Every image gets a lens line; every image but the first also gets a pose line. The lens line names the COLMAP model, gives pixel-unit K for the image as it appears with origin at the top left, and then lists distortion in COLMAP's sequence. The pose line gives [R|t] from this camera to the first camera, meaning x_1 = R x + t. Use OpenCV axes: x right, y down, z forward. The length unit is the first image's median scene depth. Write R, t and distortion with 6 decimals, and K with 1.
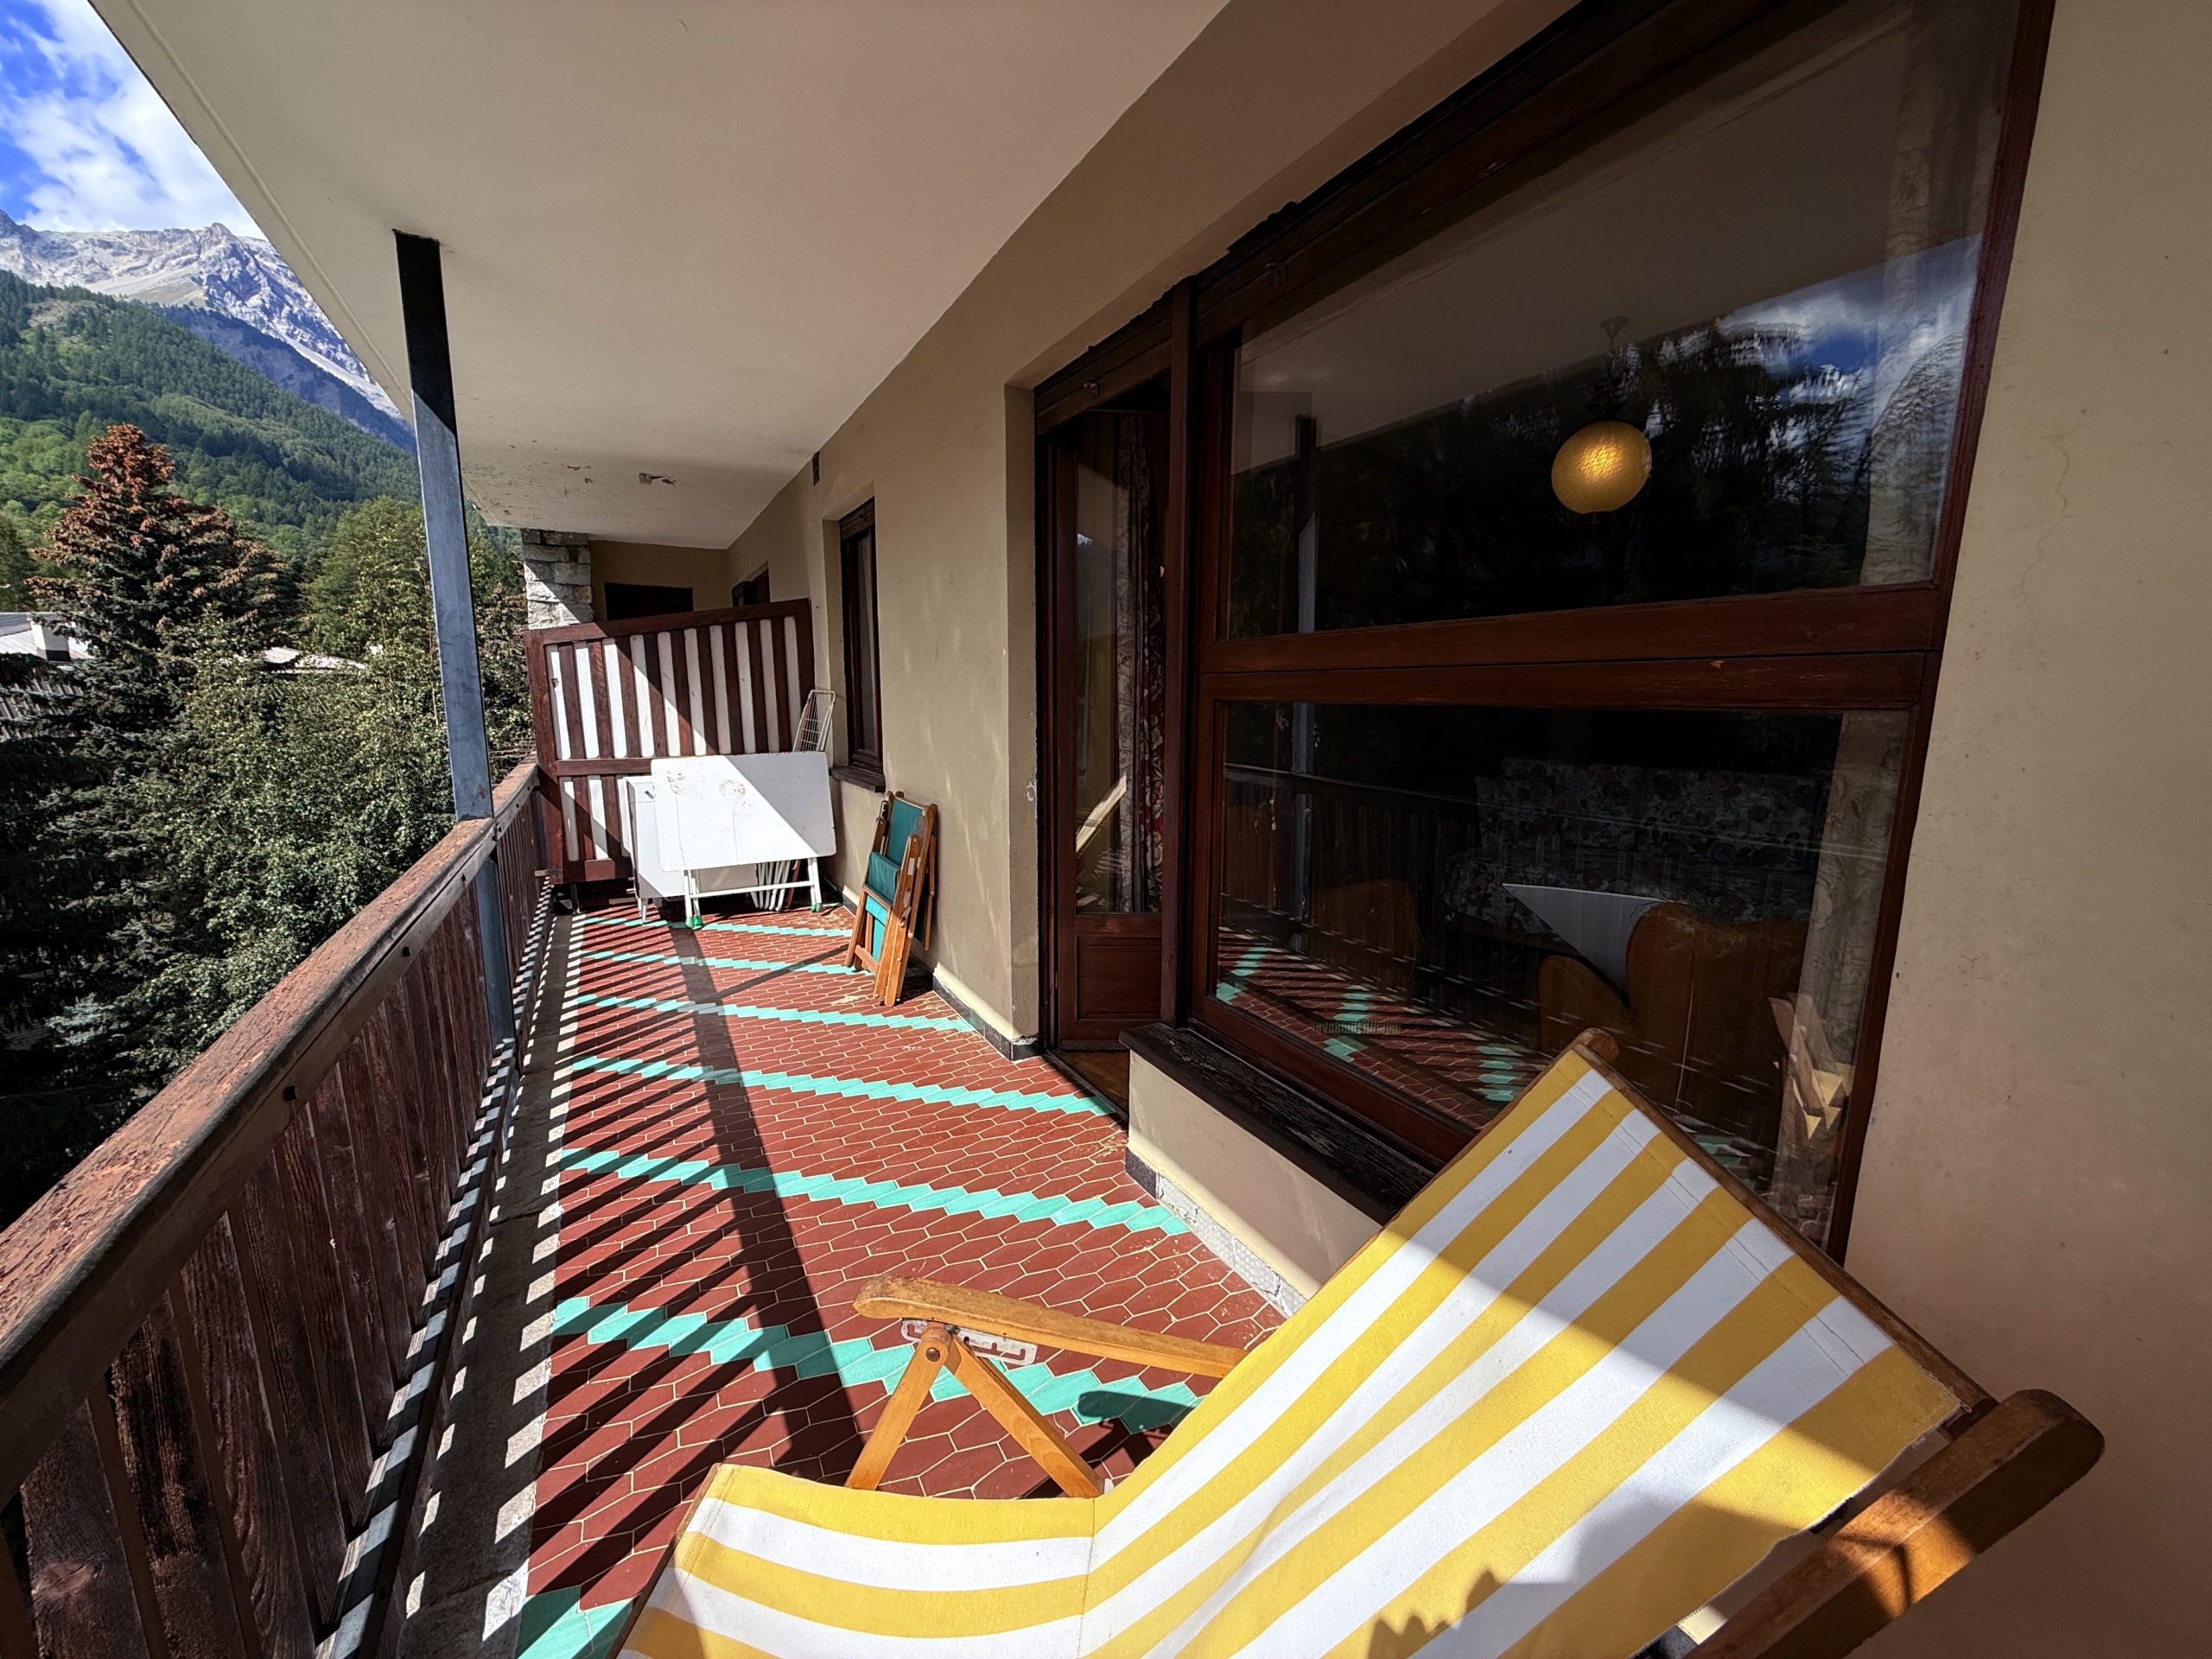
lens RADIAL K [[876.6, 0, 1101.6], [0, 876.6, 833.6], [0, 0, 1]] dist [0.001882, -0.000278]
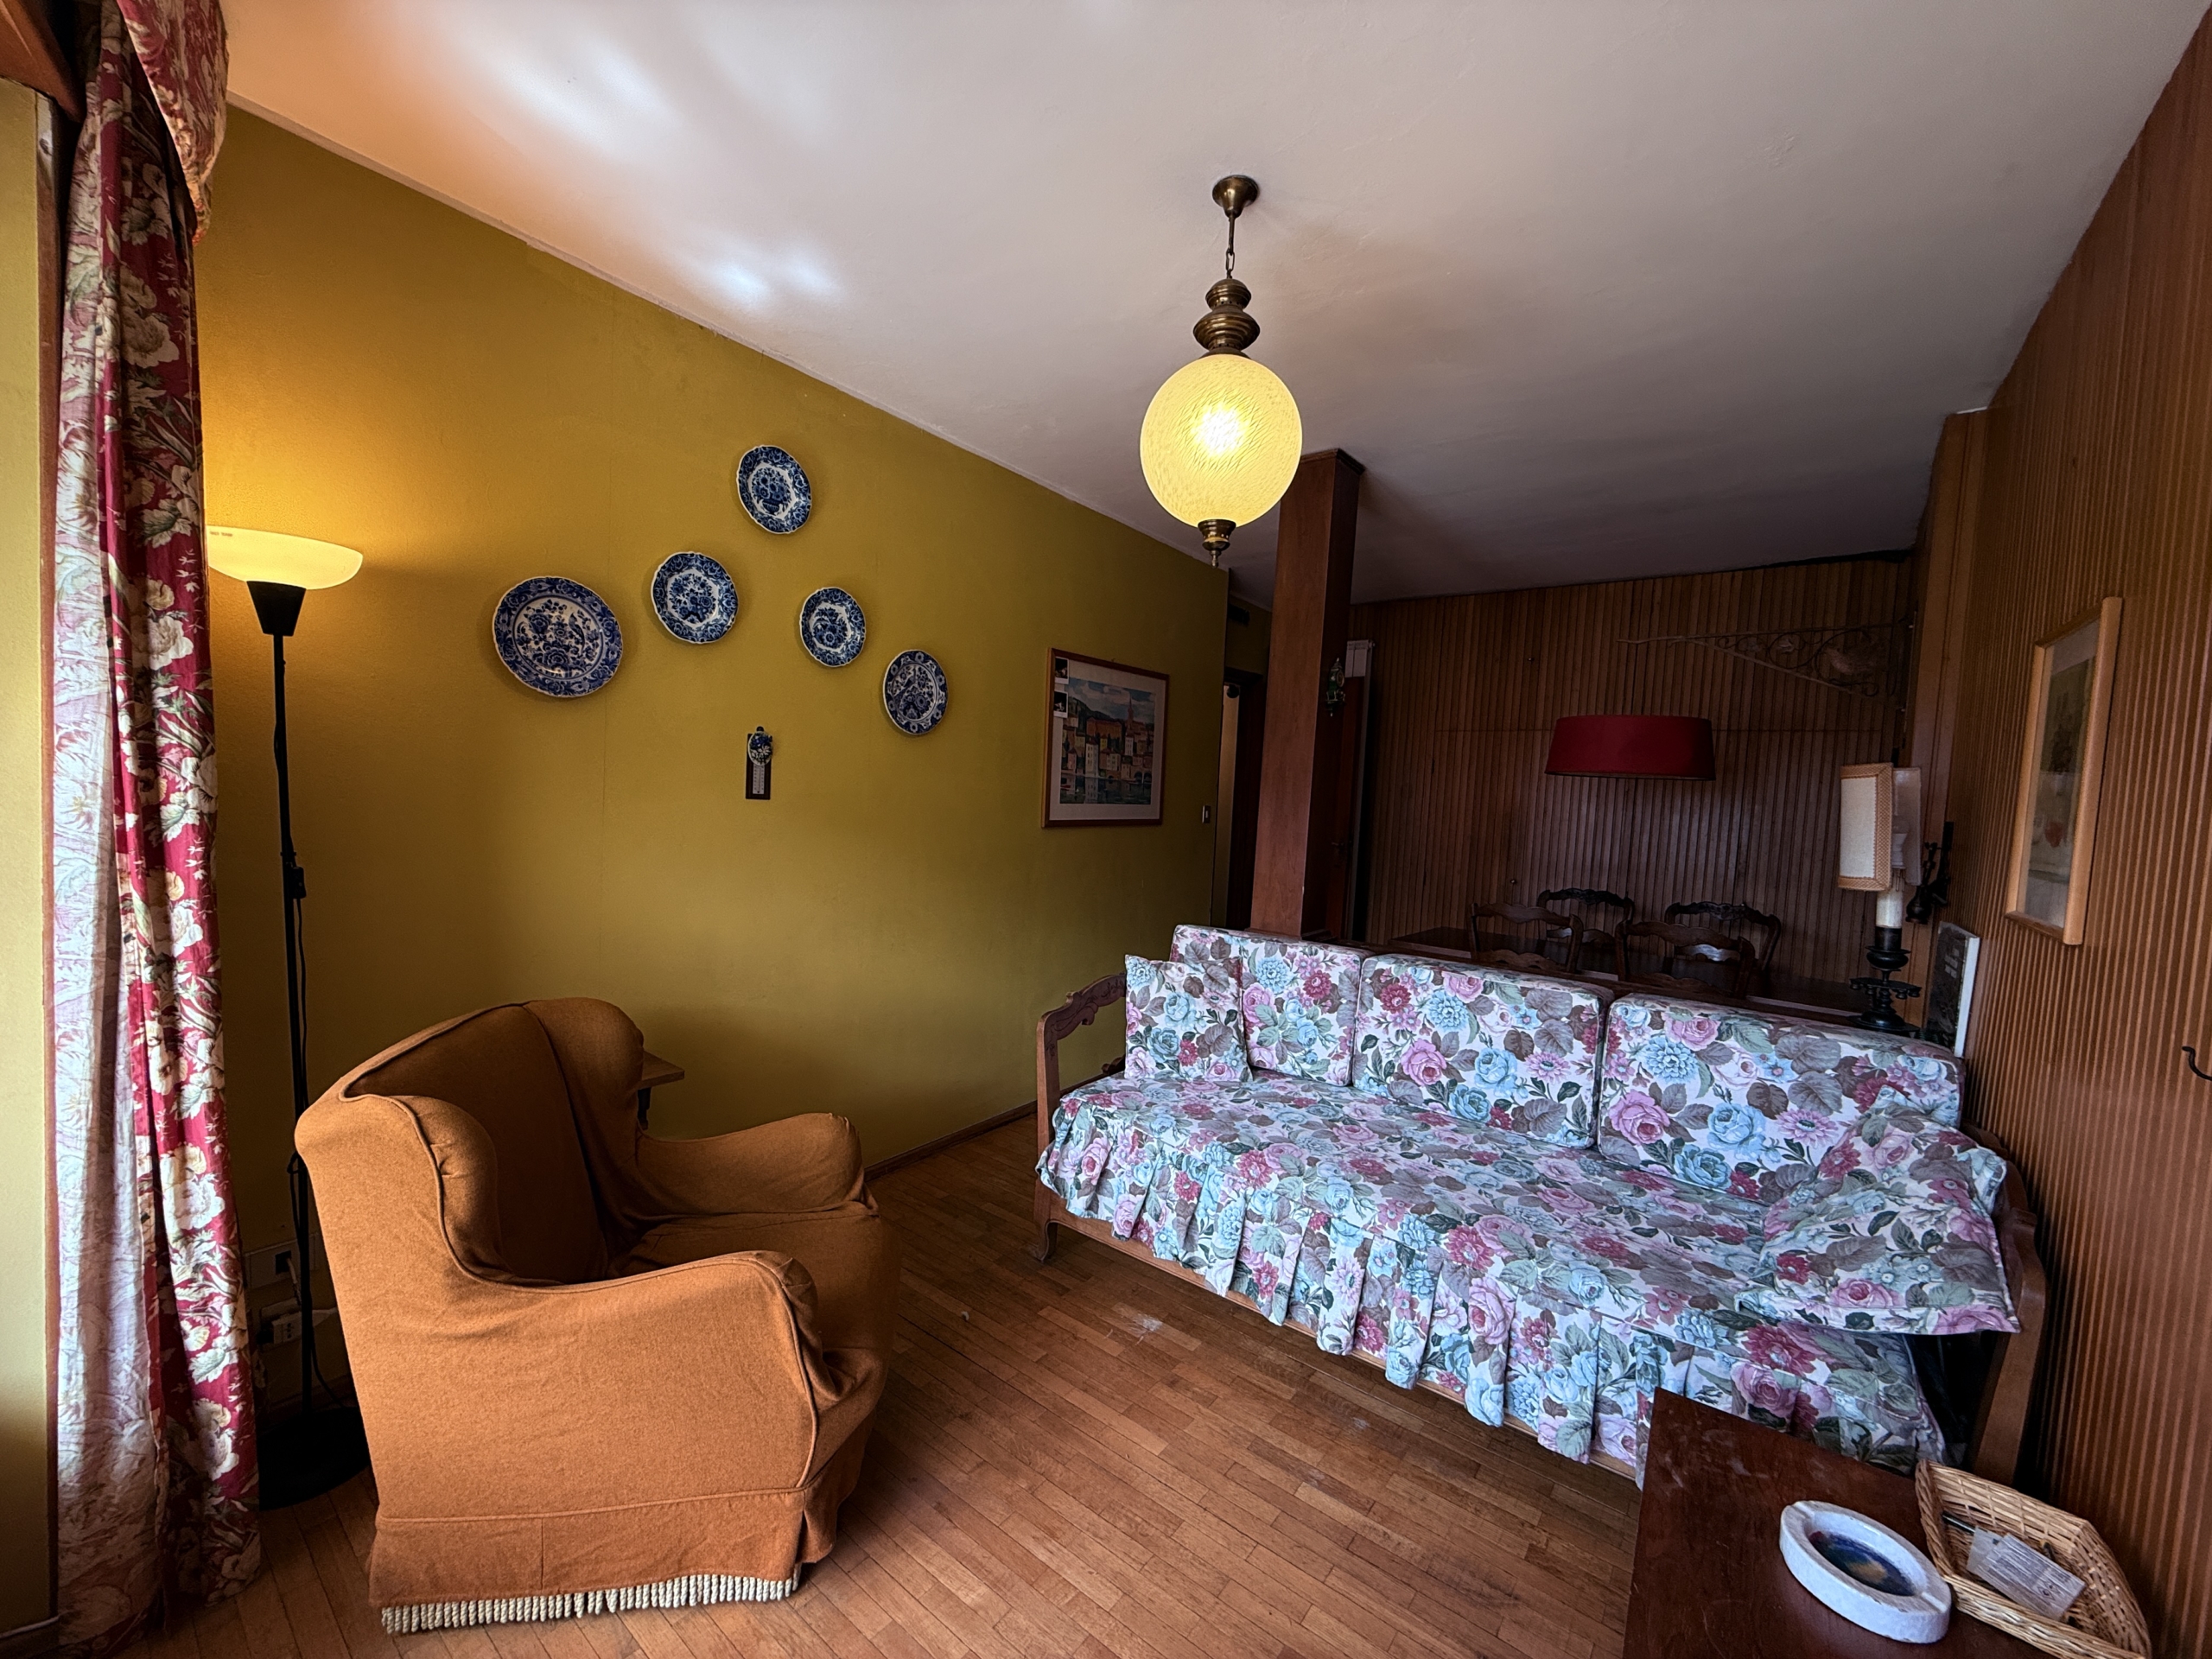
lens RADIAL K [[876.6, 0, 1093.3], [0, 876.6, 833.9], [0, 0, 1]] dist [0.001882, -0.000278]
pose [[0.987189, 0.038943, 0.154729, 0.323988], [-0.021731, 0.993537, -0.111406, -0.088645], [-0.158067, 0.106617, 0.981656, 0.391688]]
